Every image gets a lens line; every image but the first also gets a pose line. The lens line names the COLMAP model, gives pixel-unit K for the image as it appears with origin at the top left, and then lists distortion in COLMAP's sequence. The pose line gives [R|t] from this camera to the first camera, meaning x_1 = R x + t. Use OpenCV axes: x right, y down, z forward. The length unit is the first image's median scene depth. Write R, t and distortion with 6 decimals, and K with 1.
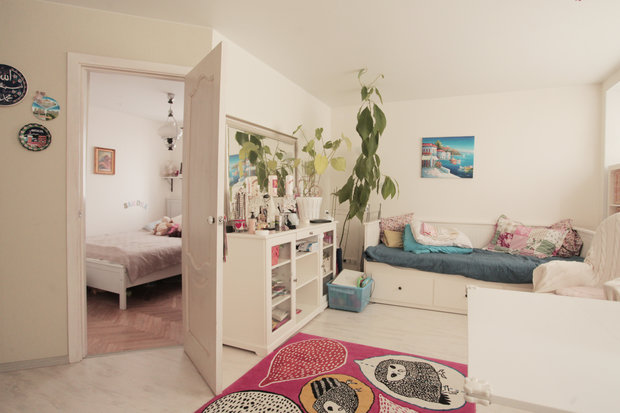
lens RADIAL K [[343.1, 0, 306.2], [0, 343.1, 208.7], [0, 0, 1]] dist [-0.028703, 0.004477]
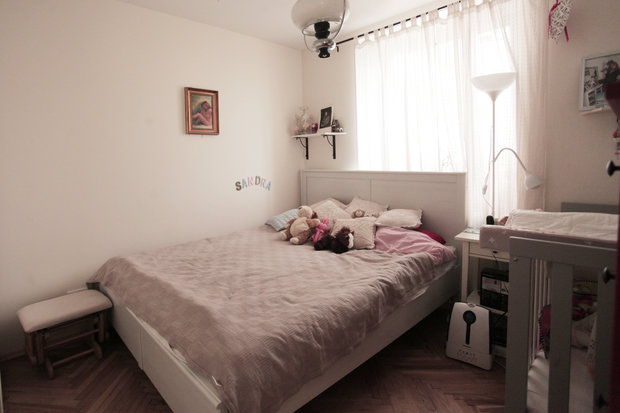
lens RADIAL K [[343.1, 0, 308.2], [0, 343.1, 205.0], [0, 0, 1]] dist [-0.028703, 0.004477]
pose [[0.949692, 0.000592, -0.313184, -0.233376], [0.027468, 0.995987, 0.085174, -0.024292], [0.311977, -0.089492, 0.945865, 0.482479]]
